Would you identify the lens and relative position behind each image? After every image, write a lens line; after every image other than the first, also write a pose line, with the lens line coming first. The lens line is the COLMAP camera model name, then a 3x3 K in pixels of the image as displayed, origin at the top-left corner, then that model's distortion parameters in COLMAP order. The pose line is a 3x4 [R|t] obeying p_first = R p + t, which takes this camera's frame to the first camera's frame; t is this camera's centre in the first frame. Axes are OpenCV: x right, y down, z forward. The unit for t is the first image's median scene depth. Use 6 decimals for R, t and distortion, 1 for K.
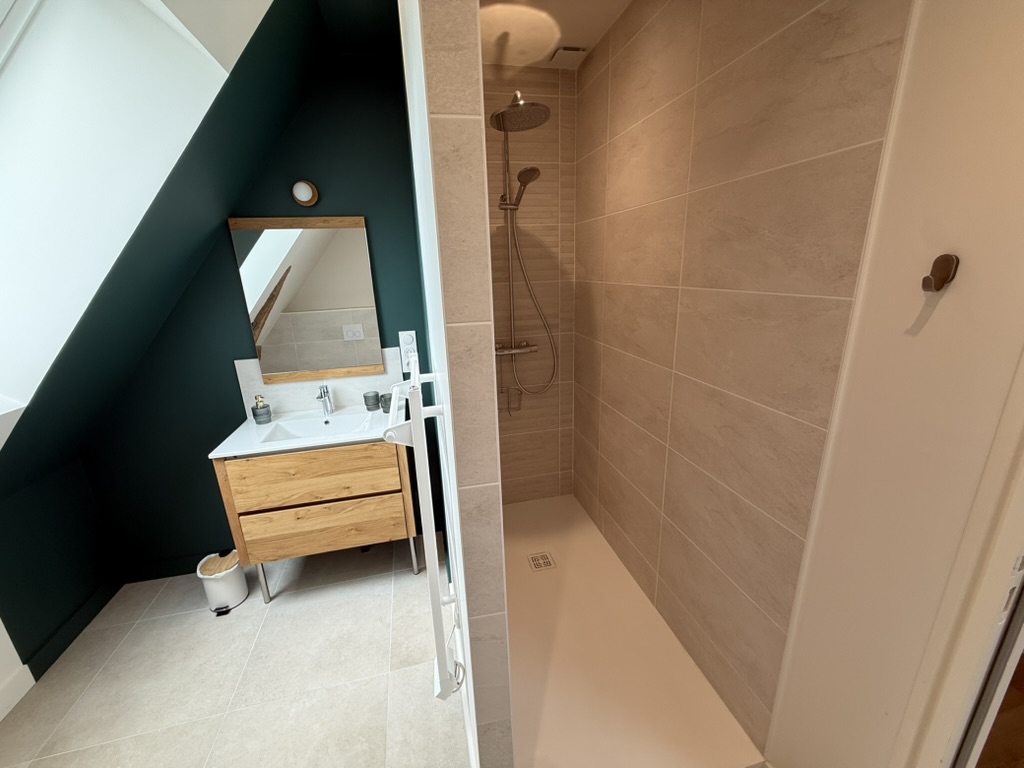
lens RADIAL K [[404.3, 0, 507.5], [0, 404.3, 385.9], [0, 0, 1]] dist [-0.001568, 0.000477]
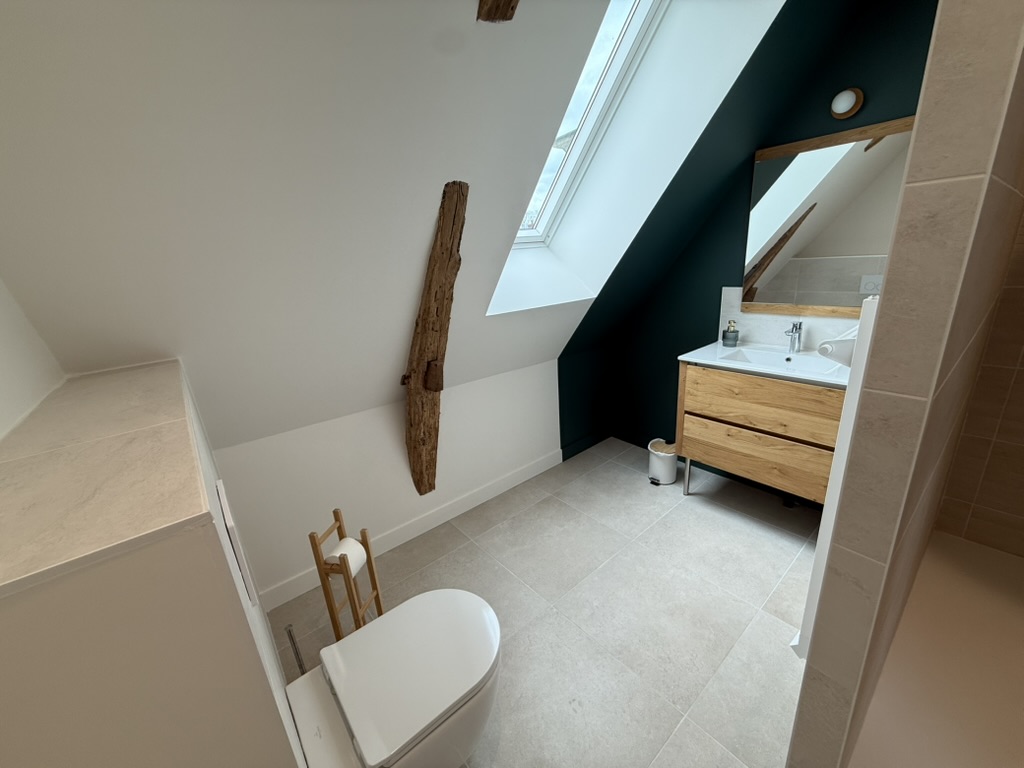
lens RADIAL K [[404.3, 0, 515.5], [0, 404.3, 382.9], [0, 0, 1]] dist [-0.001568, 0.000477]
pose [[0.446753, 0.277898, -0.850402, 0.109794], [-0.198093, 0.957667, 0.208884, 0.079726], [0.872451, 0.075139, 0.482891, -0.034302]]
